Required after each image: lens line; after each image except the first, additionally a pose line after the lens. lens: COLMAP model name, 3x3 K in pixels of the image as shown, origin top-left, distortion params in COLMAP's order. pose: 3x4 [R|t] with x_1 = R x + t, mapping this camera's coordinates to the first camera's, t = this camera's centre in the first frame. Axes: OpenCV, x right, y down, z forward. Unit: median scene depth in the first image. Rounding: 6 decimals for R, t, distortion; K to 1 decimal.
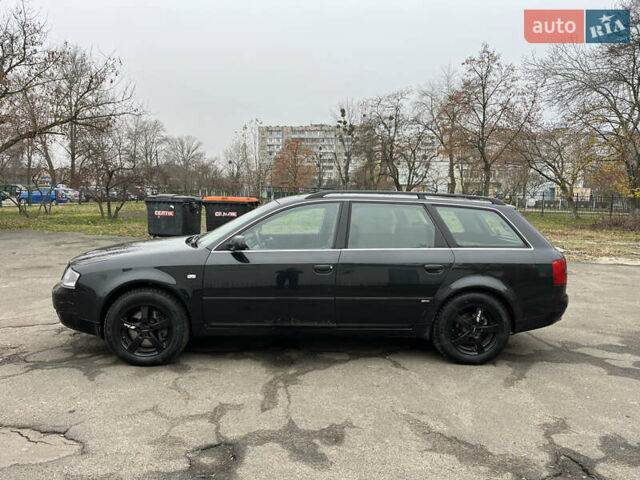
lens RADIAL K [[481.1, 0, 320.0], [0, 481.1, 240.0], [0, 0, 1]] dist [0.076868, -0.106353]
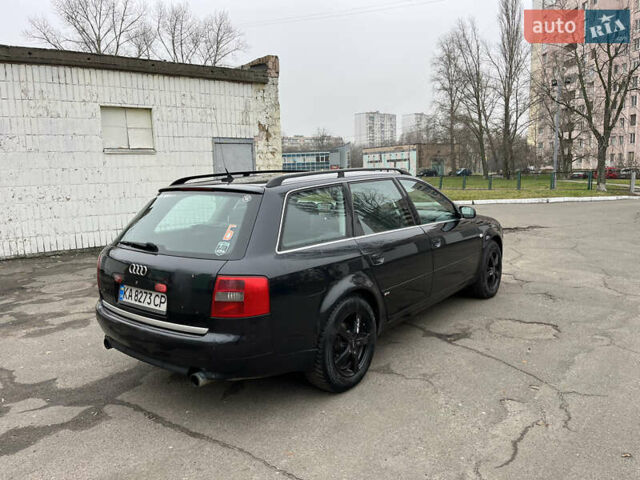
lens RADIAL K [[481.1, 0, 320.0], [0, 481.1, 240.0], [0, 0, 1]] dist [0.076868, -0.106353]
pose [[-0.674548, 0.102493, -0.731082, 0.907673], [-0.060683, 0.979266, 0.193278, -0.174504], [0.735733, 0.174740, -0.654342, 1.924590]]
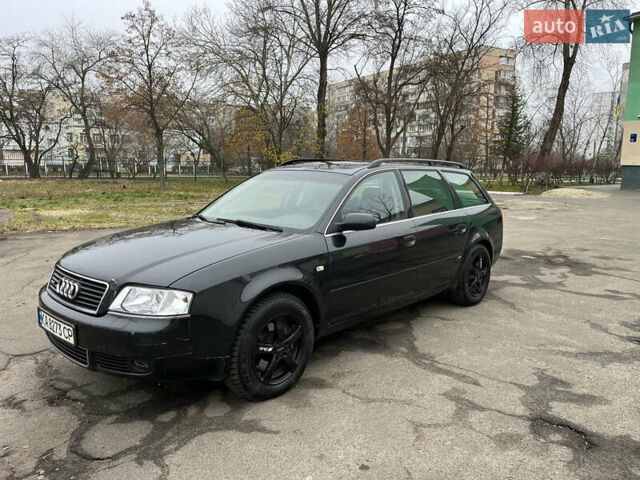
lens RADIAL K [[482.5, 0, 317.2], [0, 482.5, 240.9], [0, 0, 1]] dist [0.082014, -0.116482]
pose [[0.729950, -0.126246, 0.671740, -0.788559], [0.078917, 0.991788, 0.100639, -0.050993], [-0.678929, -0.020450, 0.733919, 0.403554]]
